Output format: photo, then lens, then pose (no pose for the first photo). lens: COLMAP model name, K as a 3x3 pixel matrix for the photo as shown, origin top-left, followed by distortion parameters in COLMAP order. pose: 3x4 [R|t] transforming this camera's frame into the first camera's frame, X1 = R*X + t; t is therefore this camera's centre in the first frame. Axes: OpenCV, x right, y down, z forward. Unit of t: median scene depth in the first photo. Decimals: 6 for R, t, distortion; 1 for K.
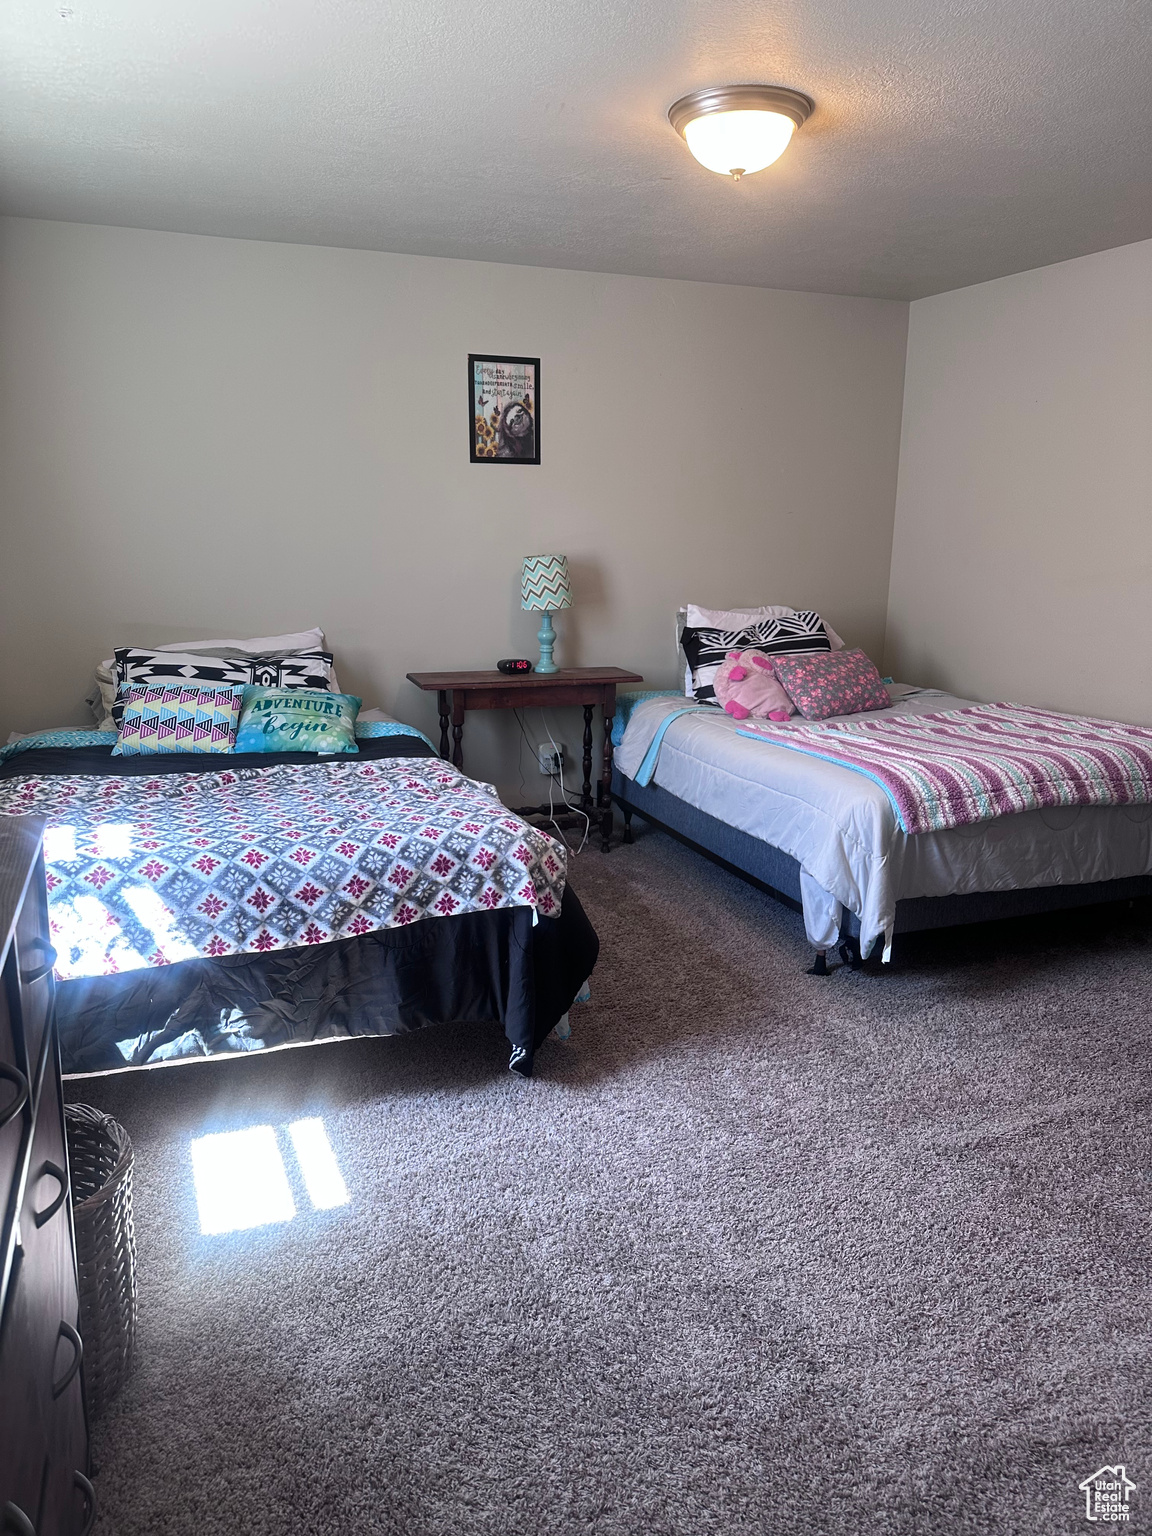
lens RADIAL K [[1089.9, 0, 574.5], [0, 1089.9, 776.4], [0, 0, 1]] dist [0.082594, -0.096983]
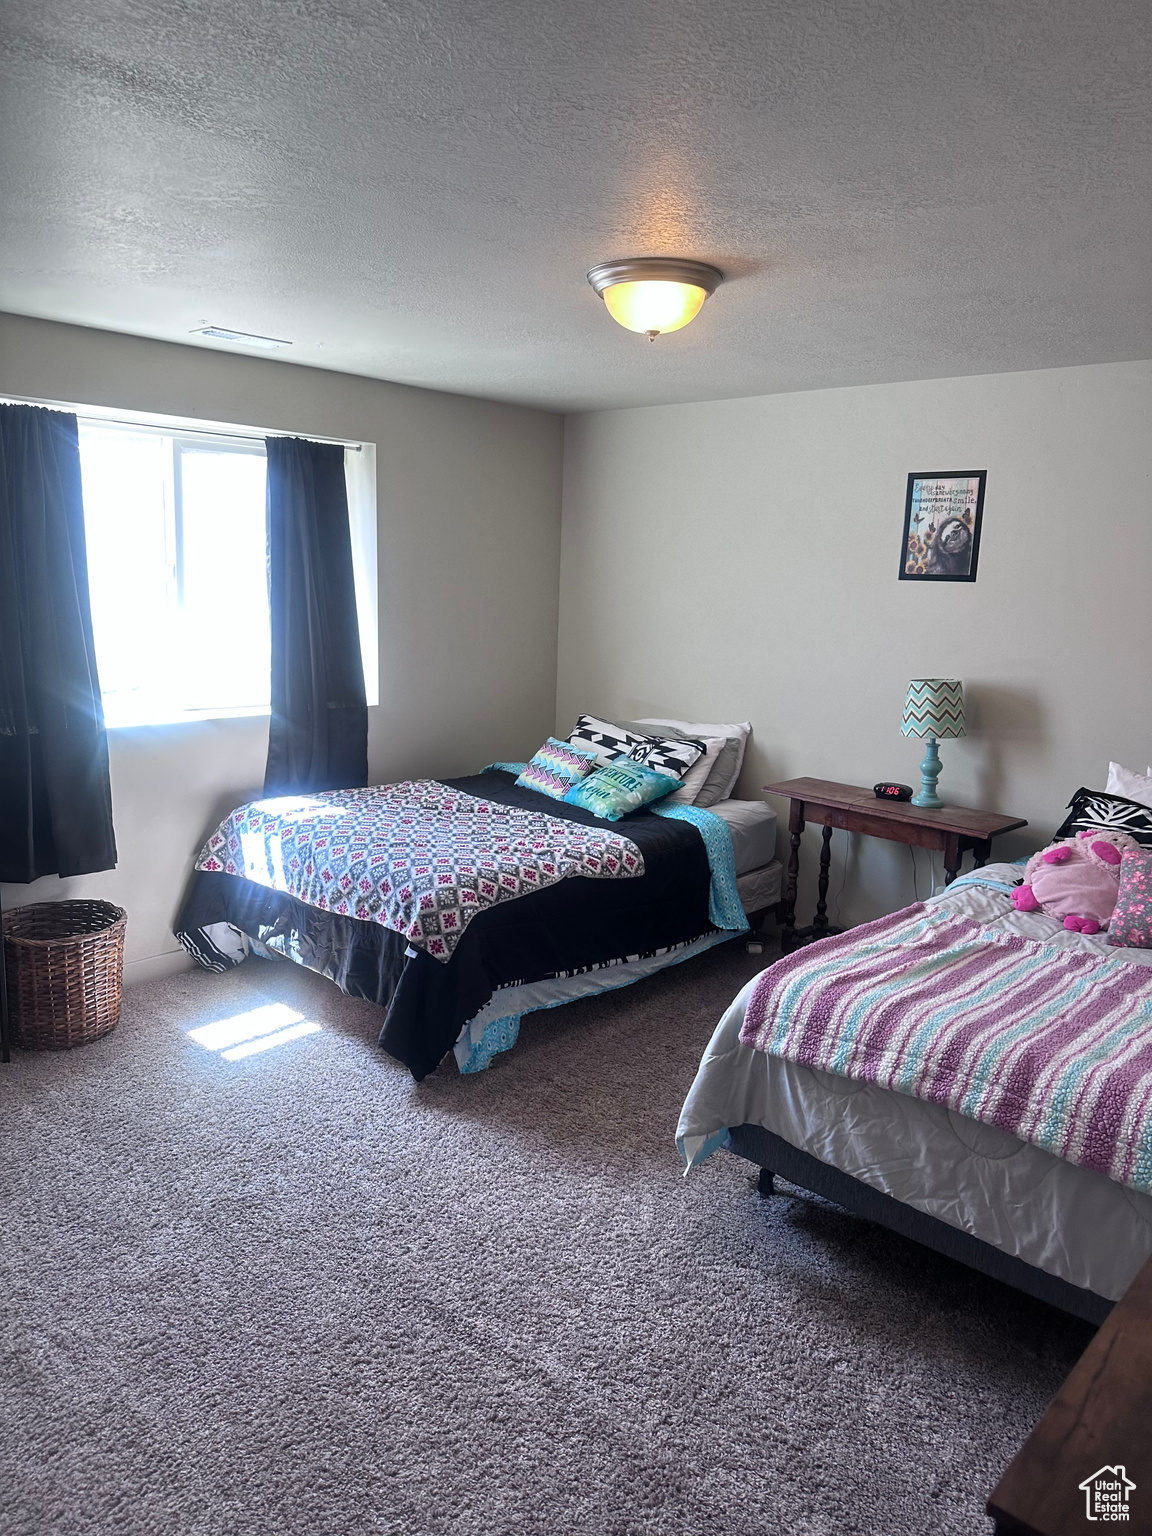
lens RADIAL K [[1089.9, 0, 561.2], [0, 1089.9, 762.1], [0, 0, 1]] dist [0.082594, -0.096983]
pose [[0.414042, 0.172249, -0.893812, 0.788089], [-0.236798, 0.968507, 0.076951, -0.153736], [0.878918, 0.179792, 0.441790, 0.383926]]
